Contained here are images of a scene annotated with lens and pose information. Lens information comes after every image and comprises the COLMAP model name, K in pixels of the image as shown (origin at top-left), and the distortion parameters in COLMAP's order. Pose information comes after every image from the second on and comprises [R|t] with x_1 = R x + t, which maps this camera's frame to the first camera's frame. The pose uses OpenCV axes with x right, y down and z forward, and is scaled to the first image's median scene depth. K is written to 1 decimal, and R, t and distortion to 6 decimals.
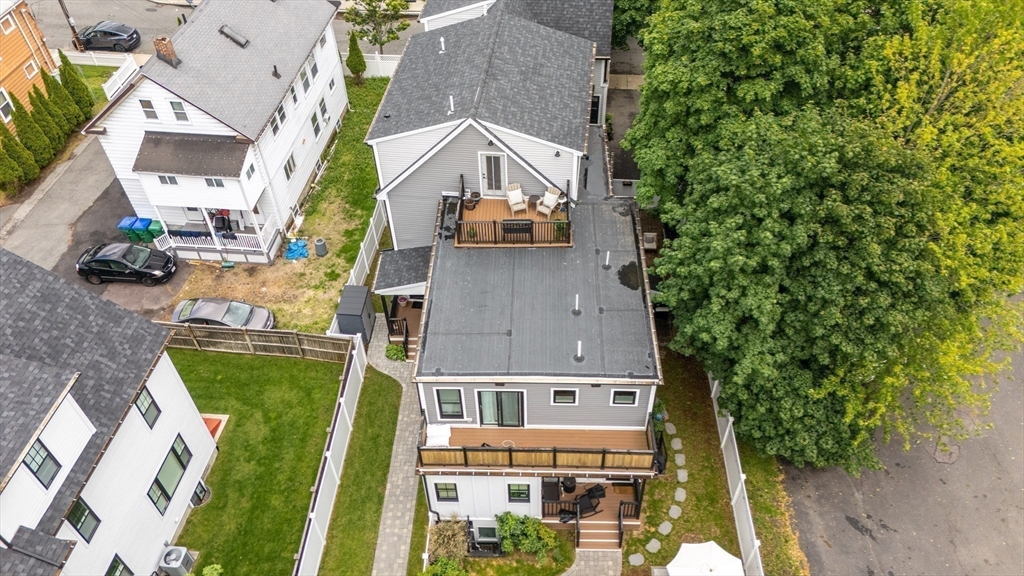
lens RADIAL K [[752.2, 0, 509.0], [0, 752.2, 291.8], [0, 0, 1]] dist [0.083171, -0.073124]
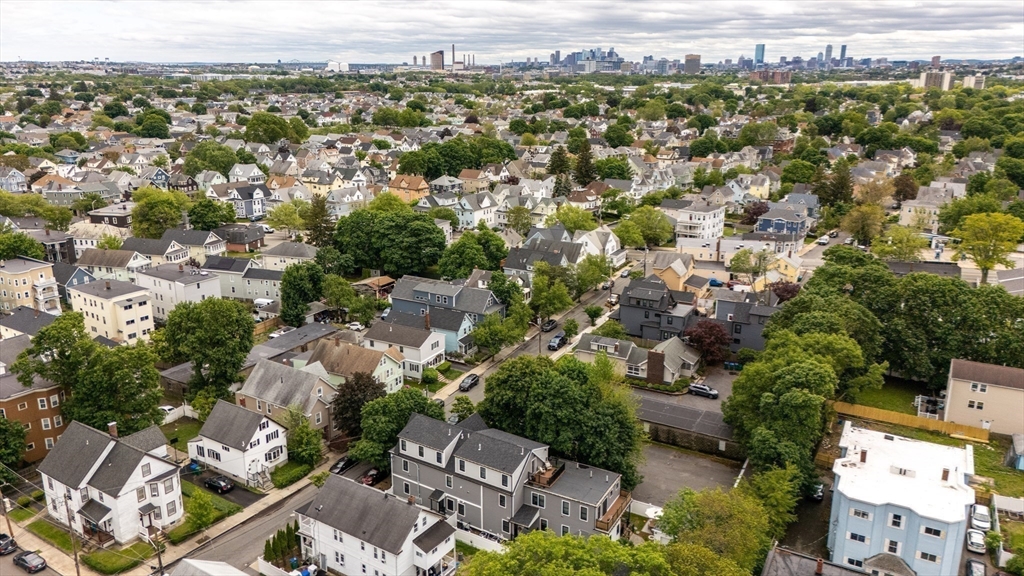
lens RADIAL K [[752.2, 0, 510.4], [0, 752.2, 280.5], [0, 0, 1]] dist [0.083171, -0.073124]
pose [[0.460138, -0.219827, 0.860203, -2.673515], [0.625961, 0.767417, -0.138722, -0.387622], [-0.629639, 0.602285, 0.490721, -0.963240]]
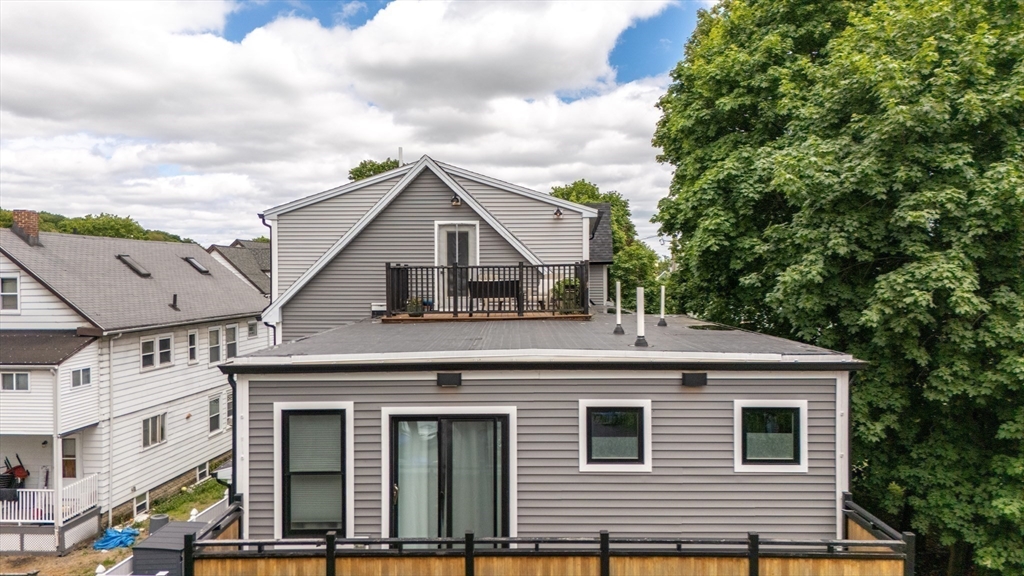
lens RADIAL K [[752.2, 0, 511.8], [0, 752.2, 287.1], [0, 0, 1]] dist [0.083171, -0.073124]
pose [[0.999333, 0.021123, 0.029795, 0.006803], [0.005832, 0.713037, -0.701102, 0.310461], [-0.036054, 0.700808, 0.712438, 0.585759]]
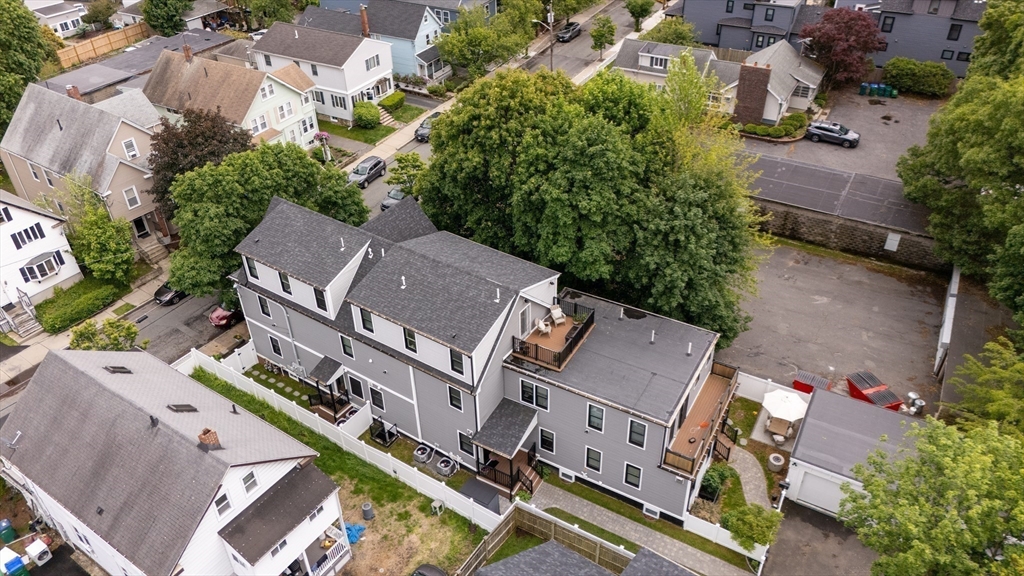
lens RADIAL K [[752.2, 0, 513.6], [0, 752.2, 289.6], [0, 0, 1]] dist [0.083171, -0.073124]
pose [[0.473751, -0.509644, 0.718209, -1.033755], [0.635032, 0.762734, 0.122354, -0.401673], [-0.610160, 0.398120, 0.684986, 0.041714]]
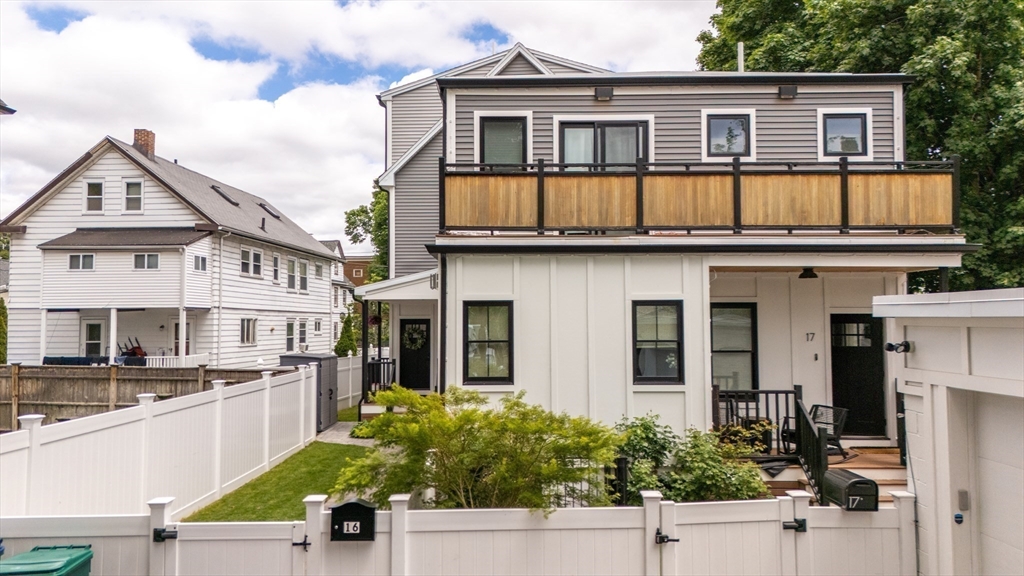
lens RADIAL K [[752.2, 0, 510.9], [0, 752.2, 284.8], [0, 0, 1]] dist [0.083171, -0.073124]
pose [[0.999136, 0.024434, 0.033607, -0.078171], [0.008970, 0.662901, -0.748653, 0.518240], [-0.040571, 0.748308, 0.662109, 0.642741]]
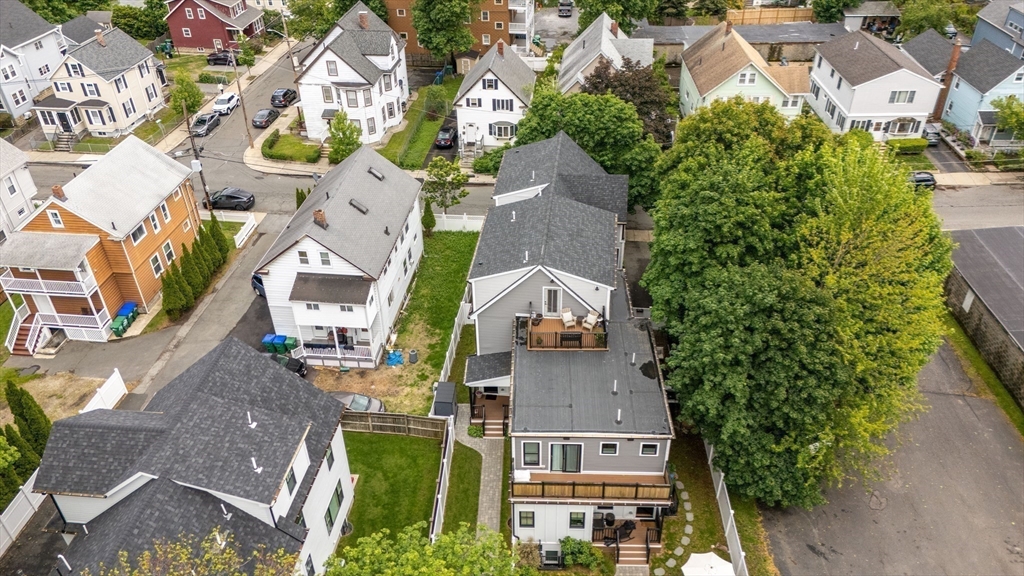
lens RADIAL K [[752.2, 0, 510.1], [0, 752.2, 290.5], [0, 0, 1]] dist [0.083171, -0.073124]
pose [[0.999961, 0.006514, 0.005926, -0.116408], [-0.005358, 0.984102, -0.177525, 0.085218], [-0.006988, 0.177487, 0.984098, -0.461232]]
